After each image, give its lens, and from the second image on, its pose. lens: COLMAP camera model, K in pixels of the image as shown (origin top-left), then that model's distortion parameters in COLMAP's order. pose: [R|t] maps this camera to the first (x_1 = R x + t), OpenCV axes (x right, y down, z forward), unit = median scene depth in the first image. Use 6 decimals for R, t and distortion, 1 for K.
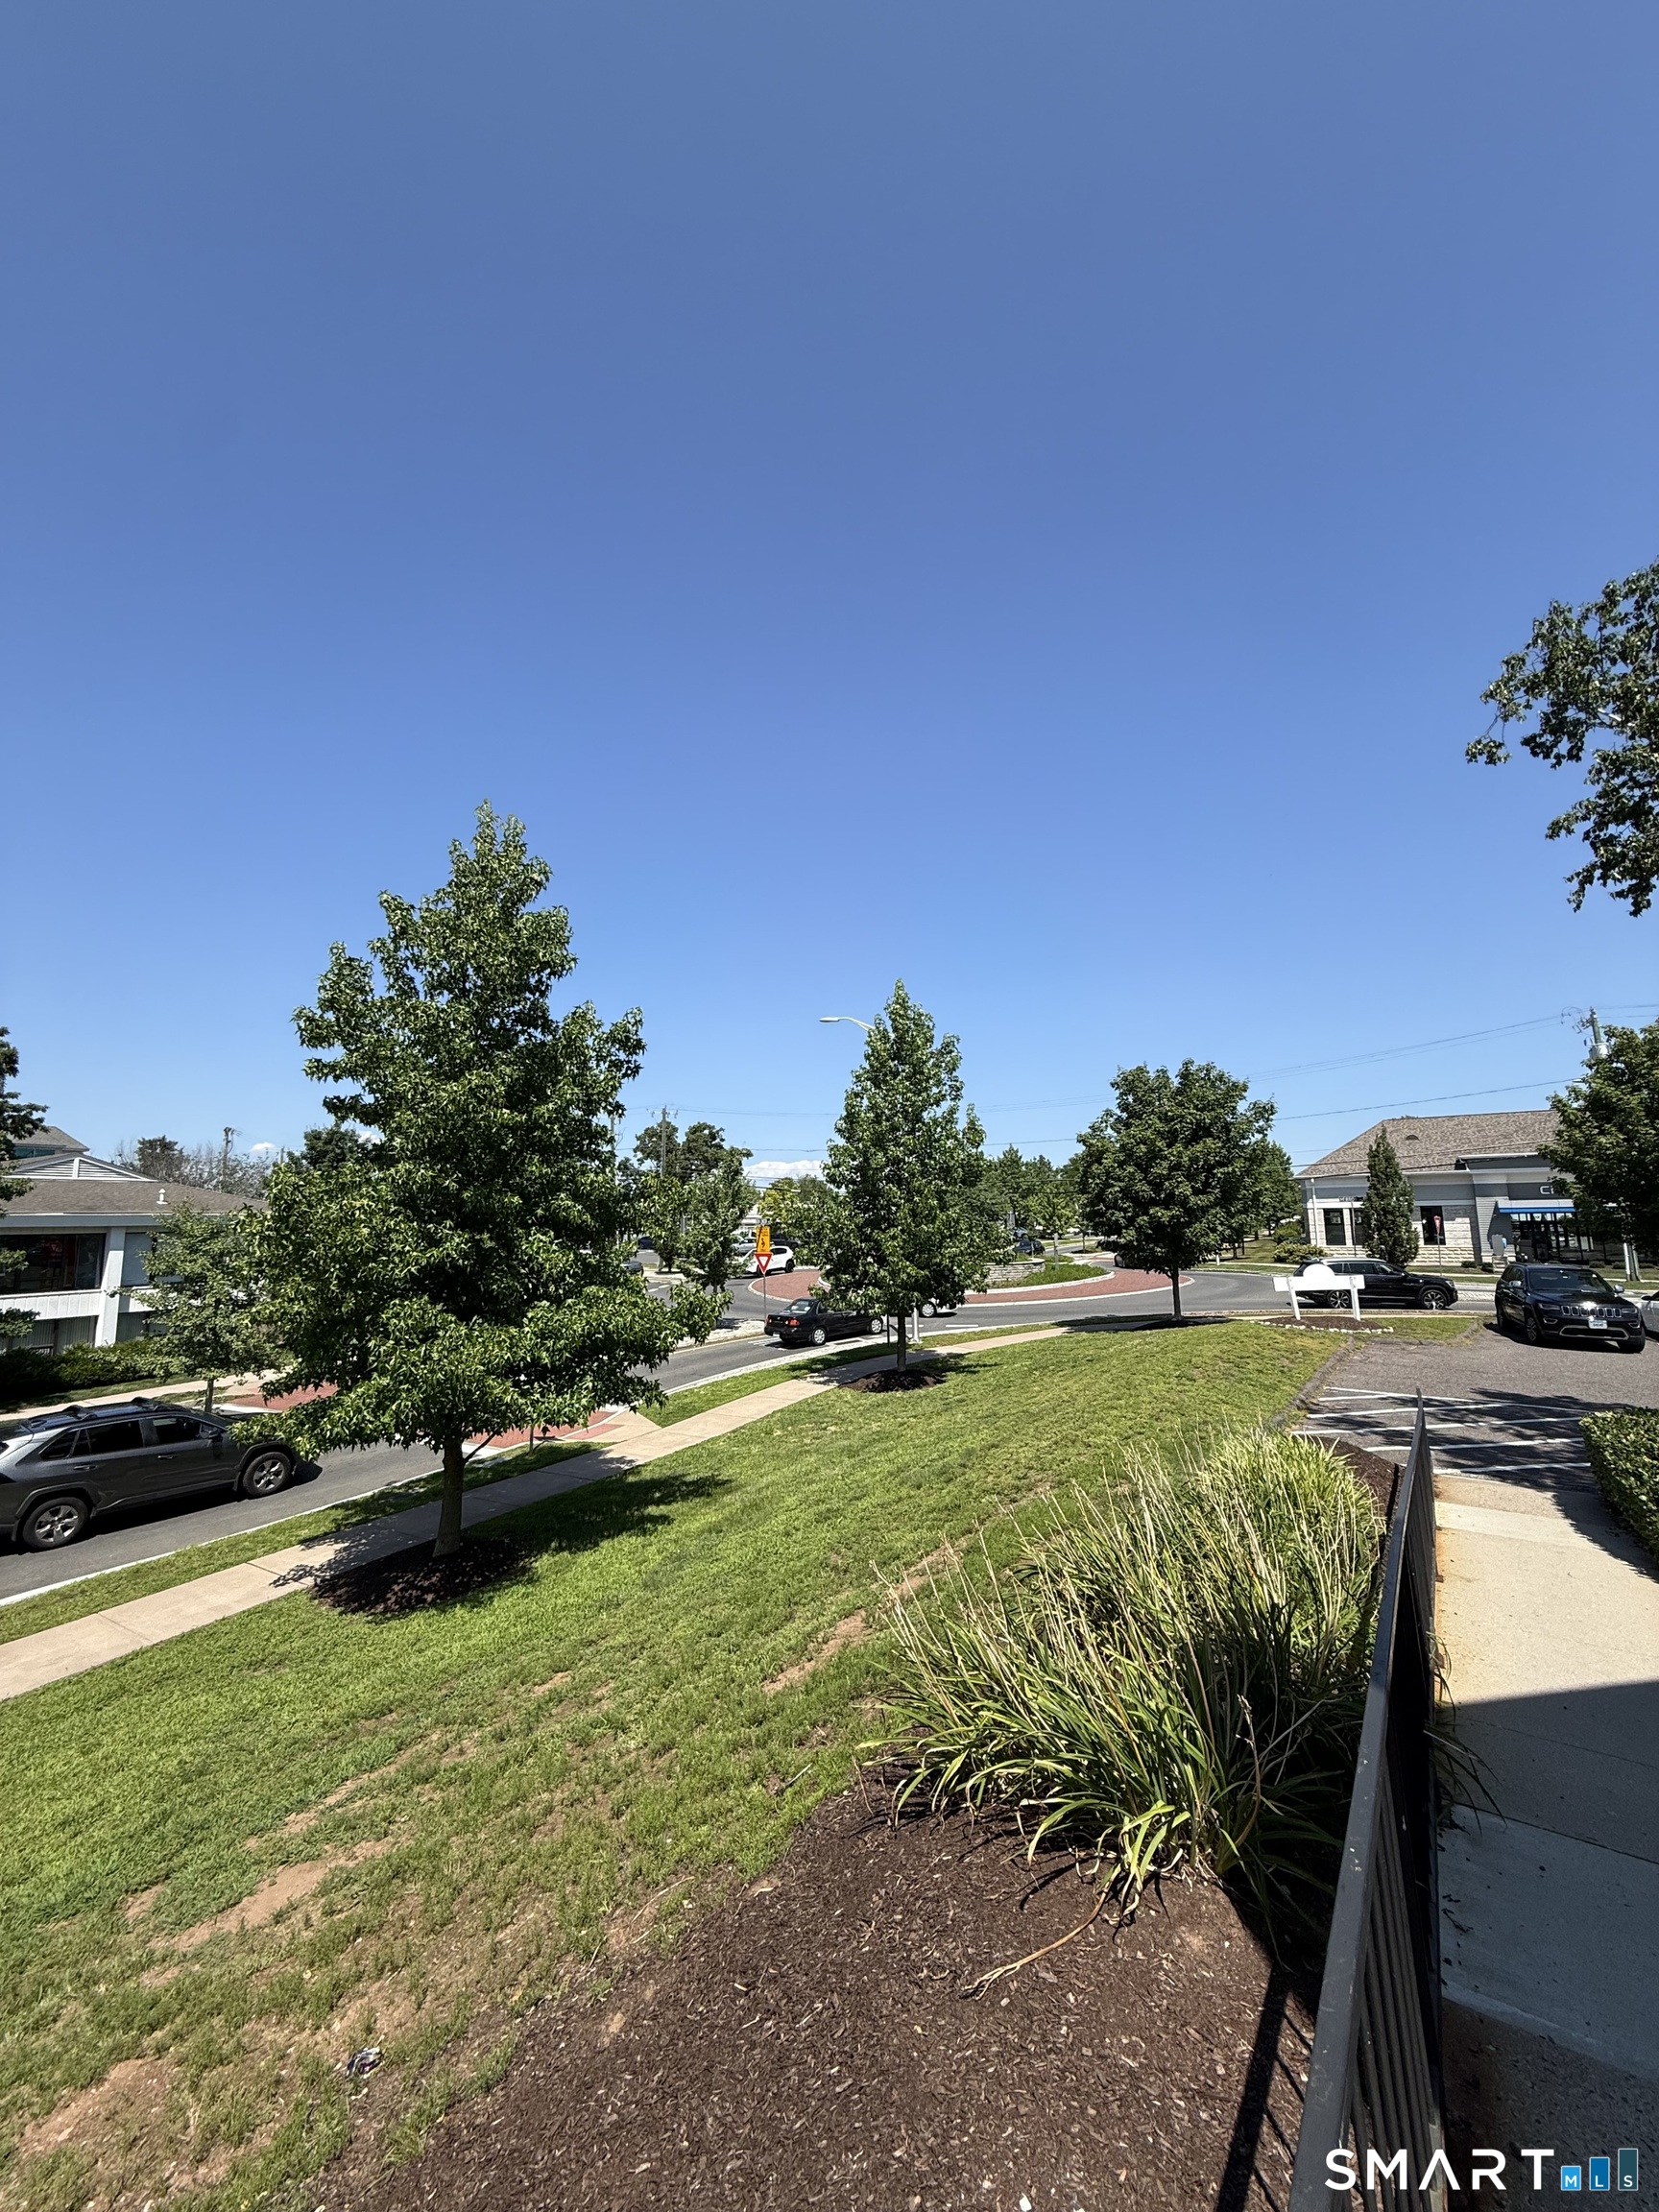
lens RADIAL K [[878.7, 0, 828.7], [0, 878.7, 1101.0], [0, 0, 1]] dist [-0.000726, 0.000206]
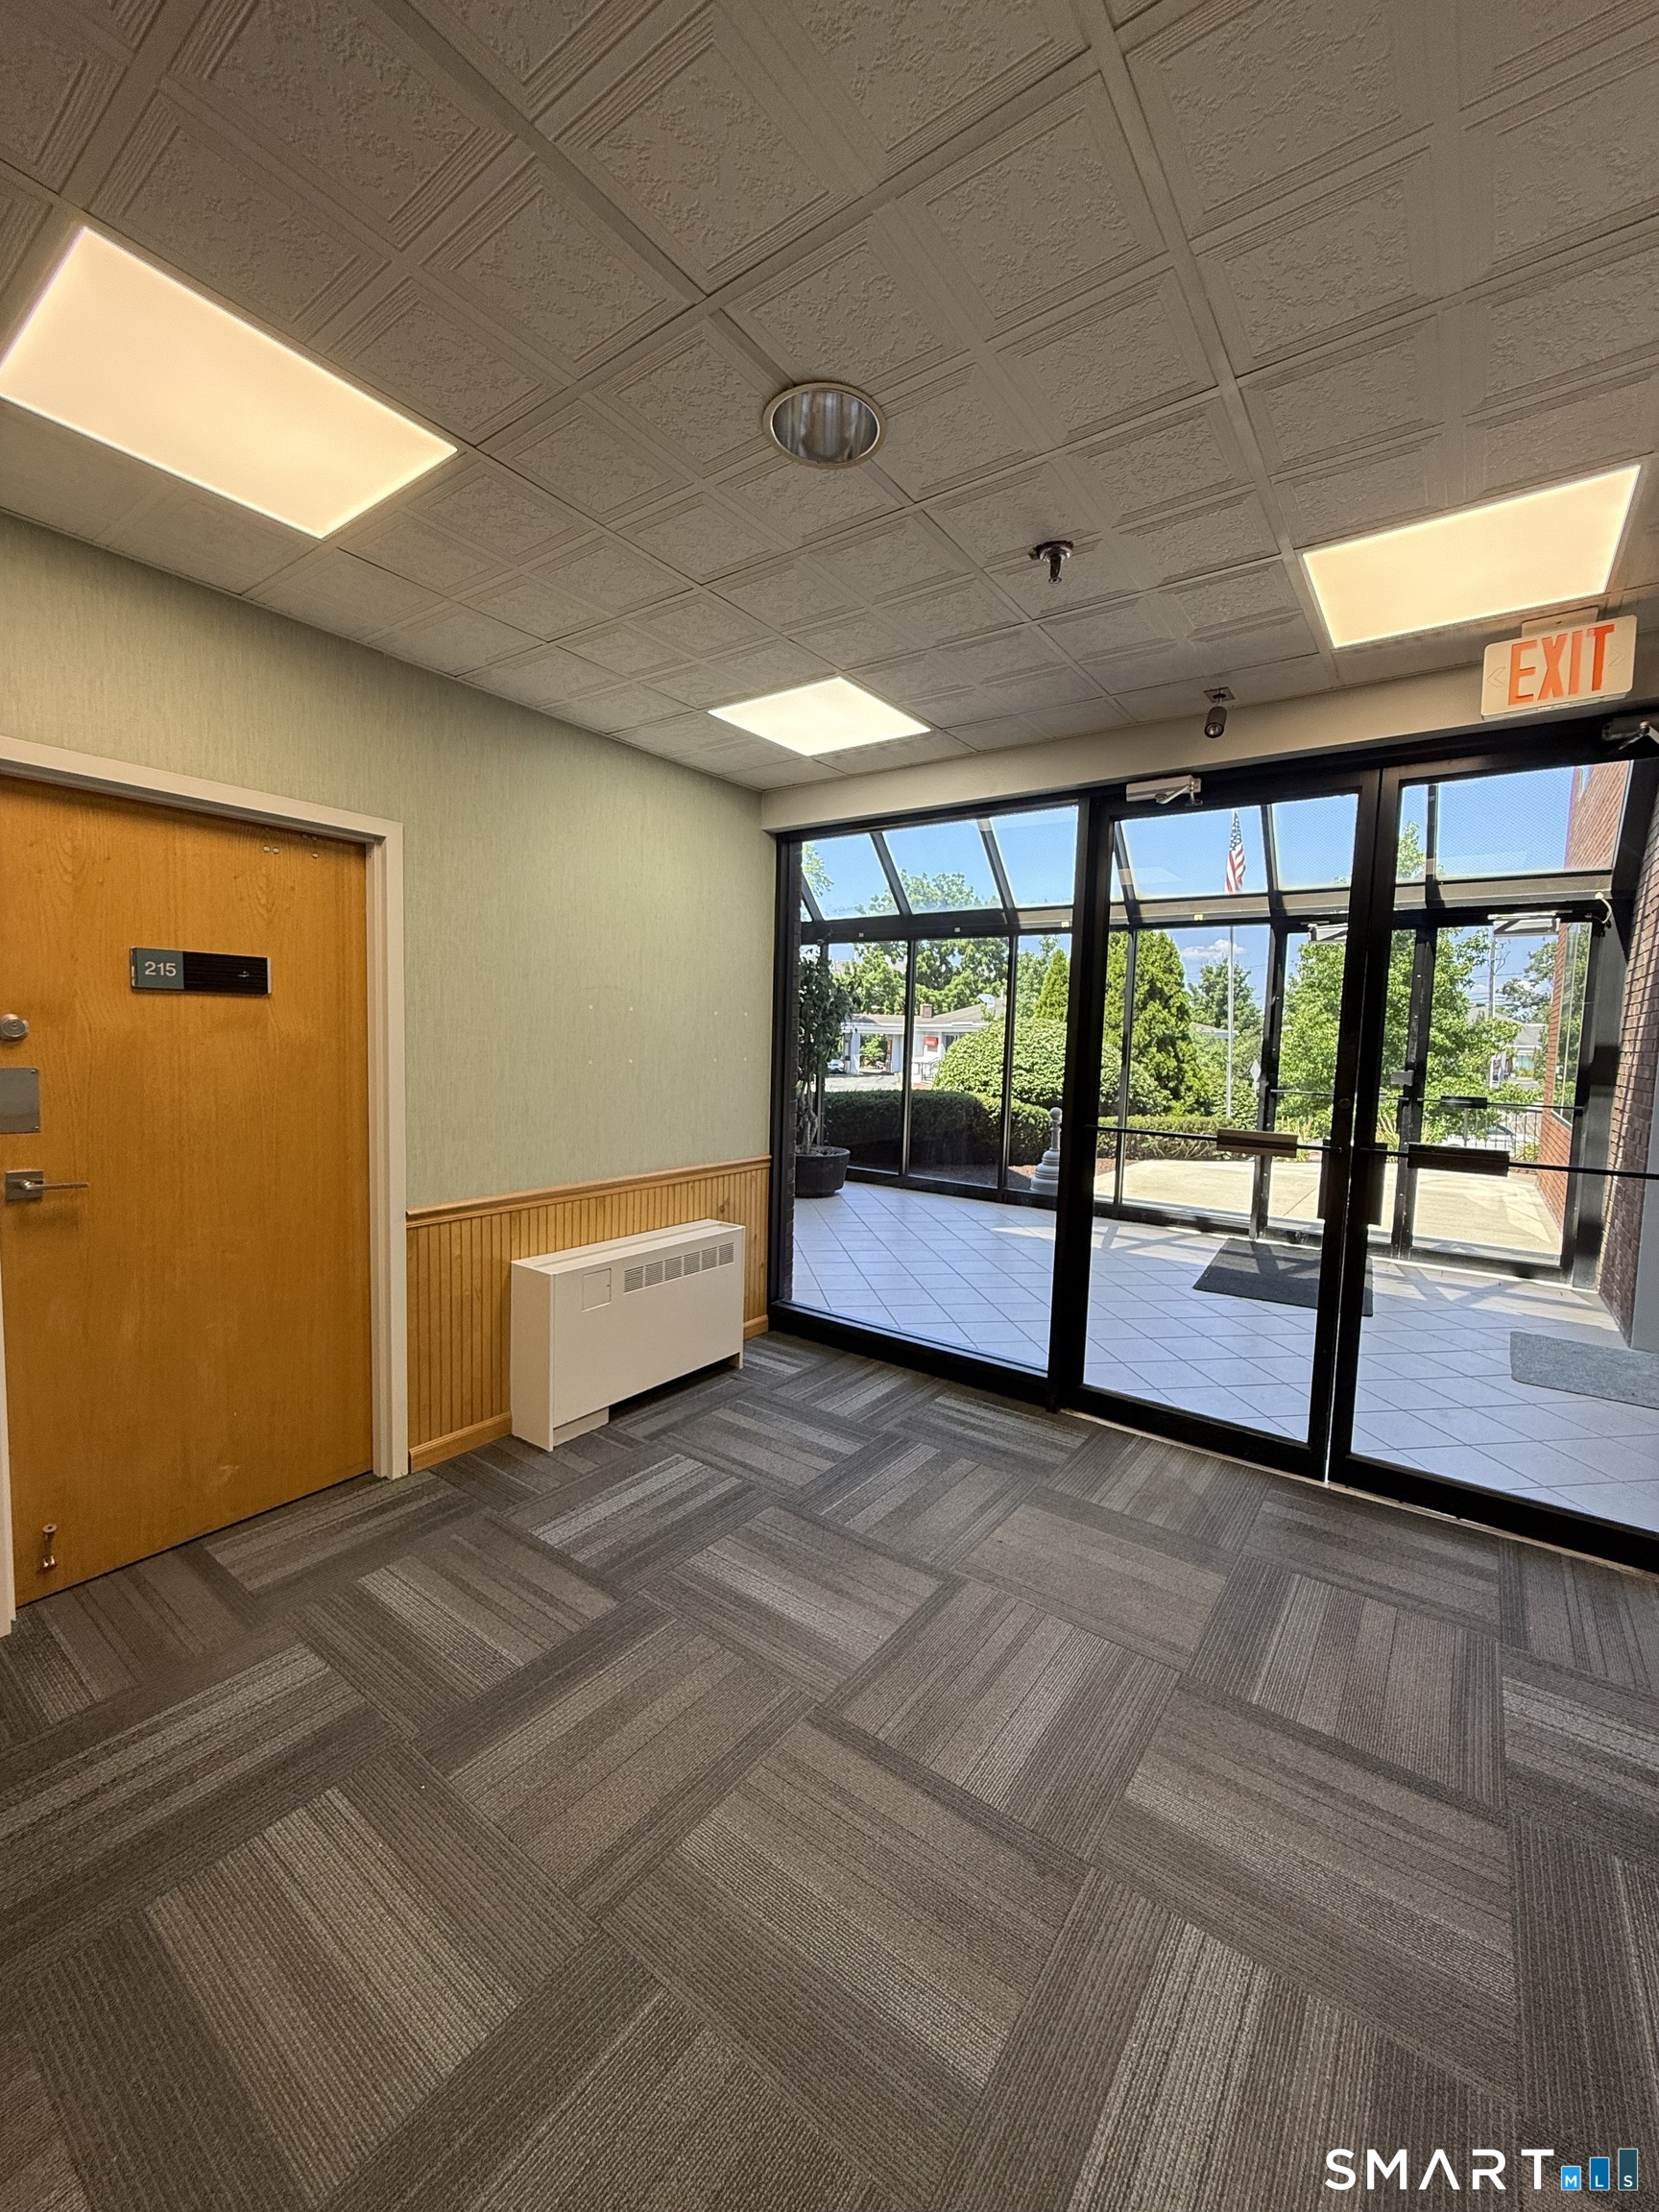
lens RADIAL K [[880.8, 0, 829.1], [0, 880.8, 1101.5], [0, 0, 1]] dist [-0.000807, -0.000019]
pose [[0.629387, 0.094336, -0.771345, 0.360781], [0.066064, 0.982515, 0.174067, -0.158367], [0.774279, -0.160514, 0.612150, -1.204001]]
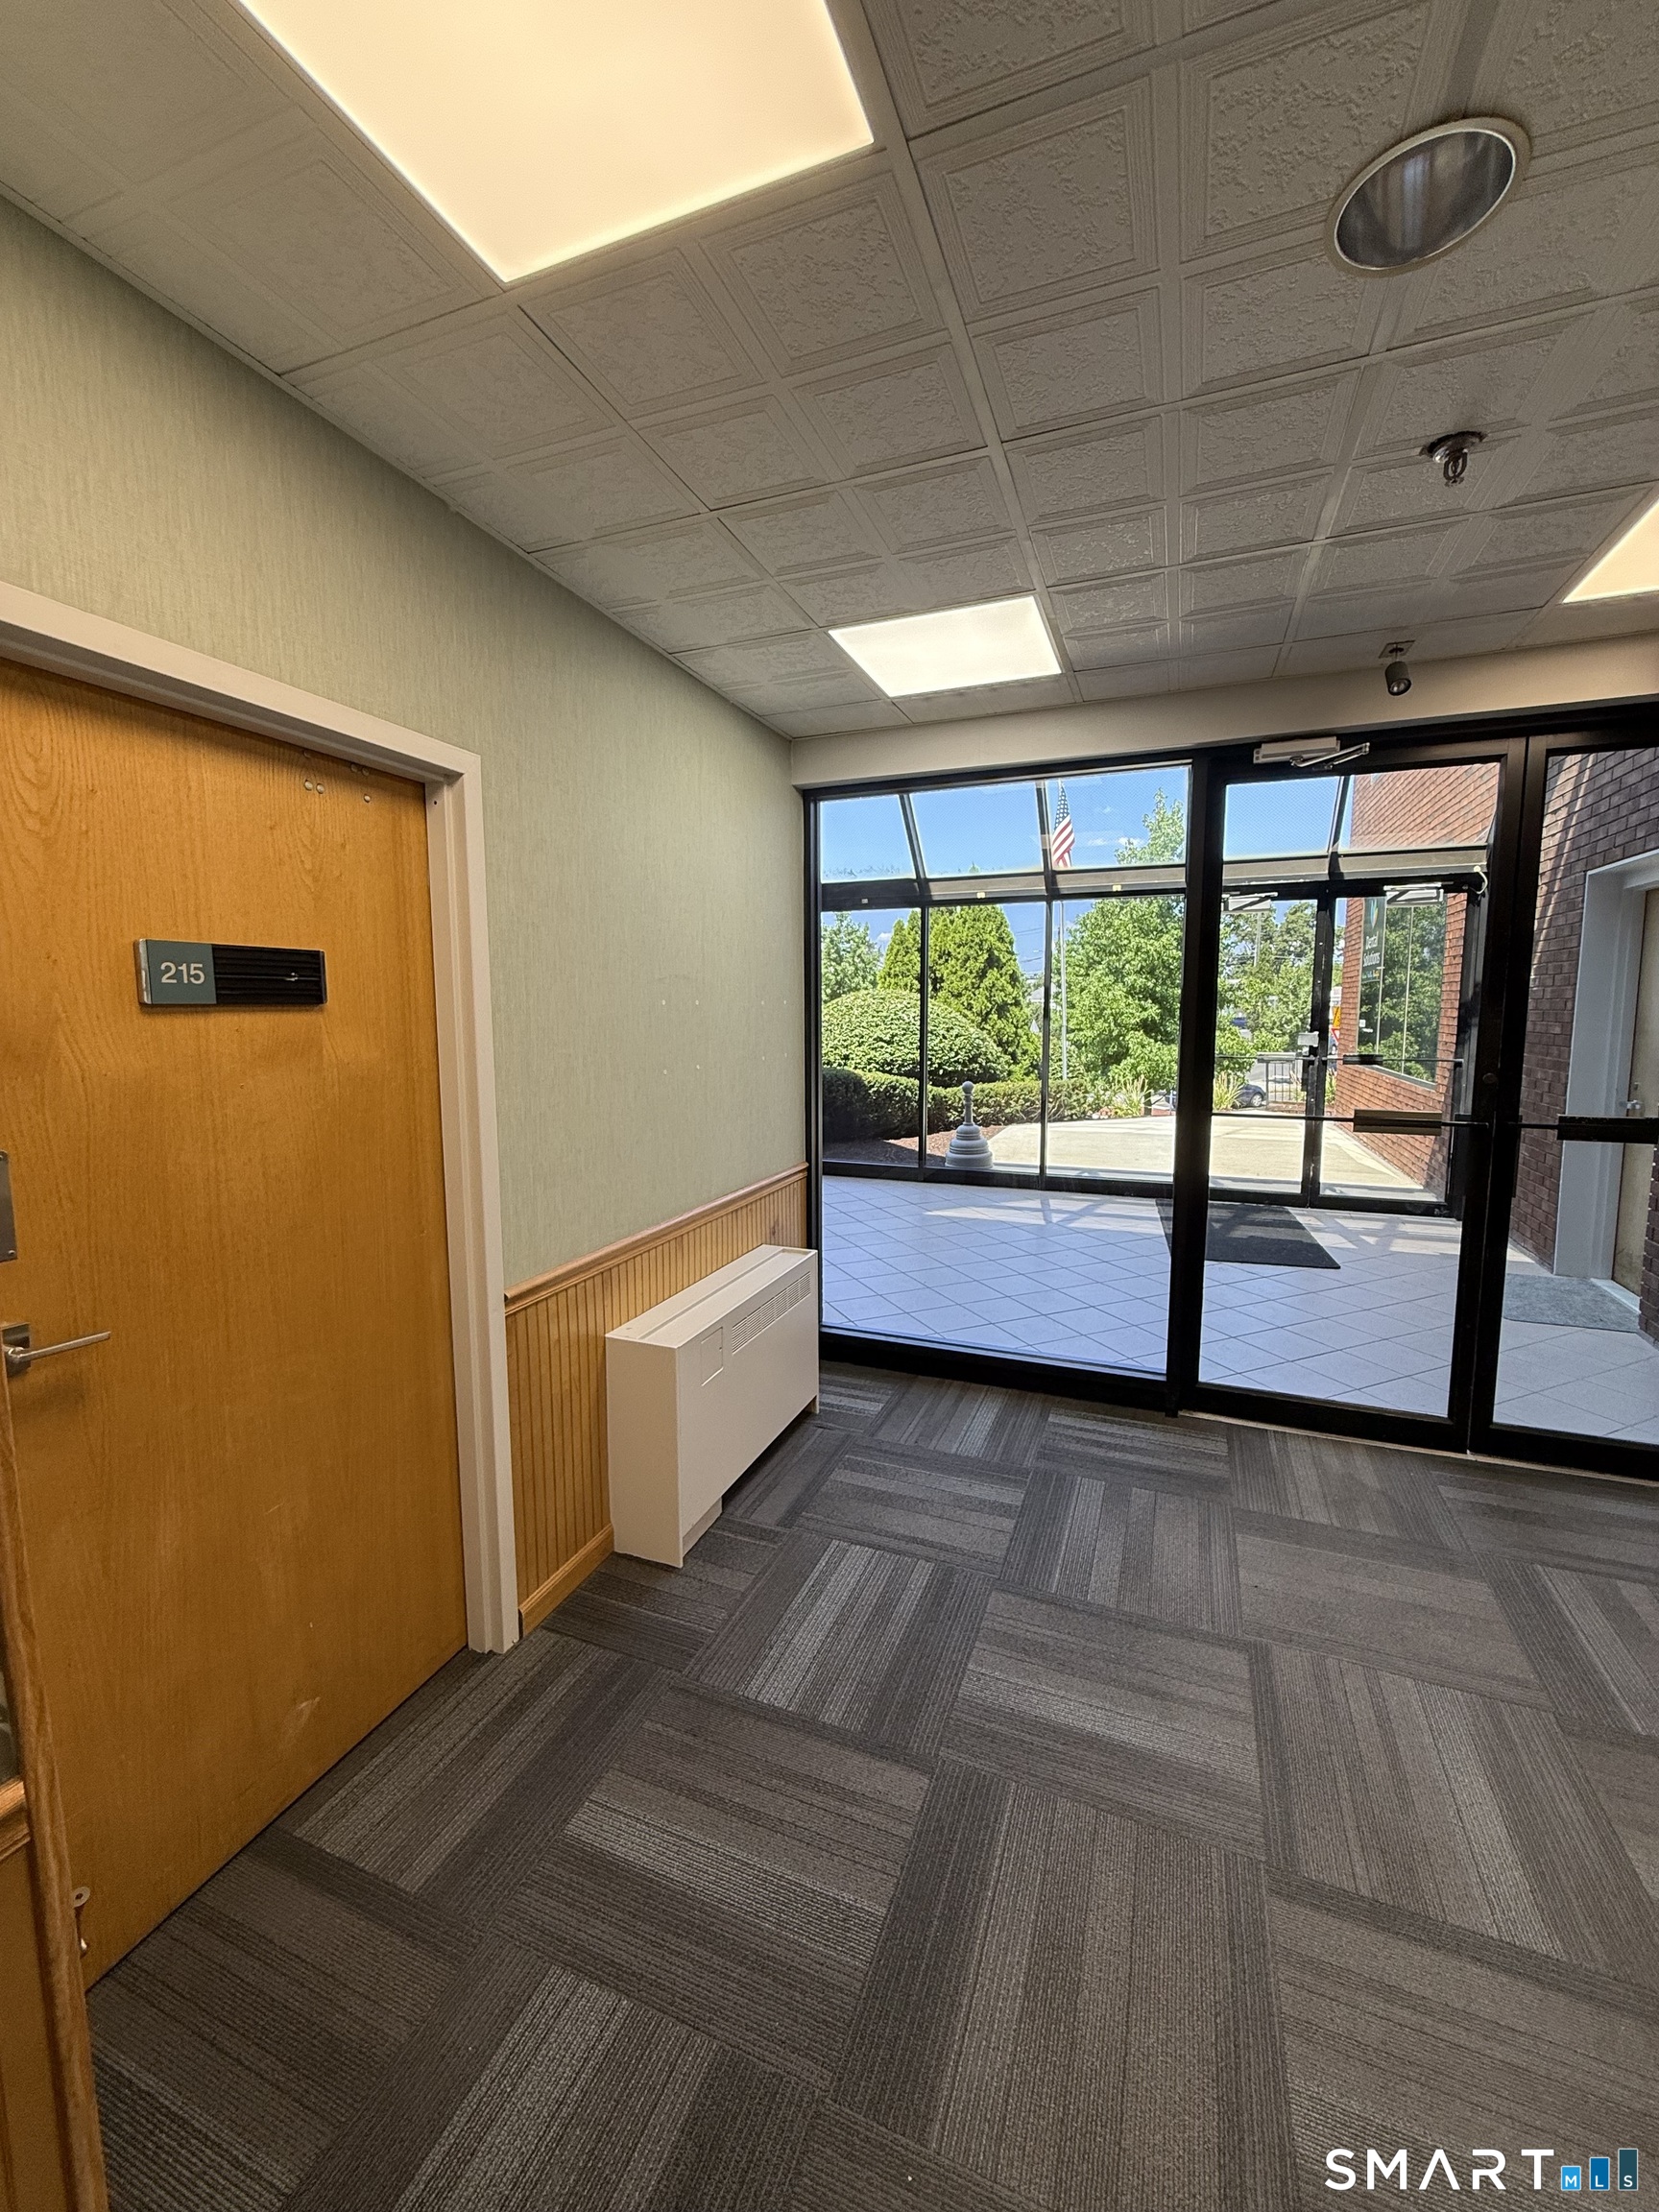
lens RADIAL K [[878.7, 0, 828.7], [0, 878.7, 1101.0], [0, 0, 1]] dist [-0.000726, 0.000206]
pose [[0.804018, 0.076639, -0.589646, 0.252223], [0.071019, 0.972183, 0.223198, -0.167191], [0.590349, -0.221331, 0.776209, -1.242659]]
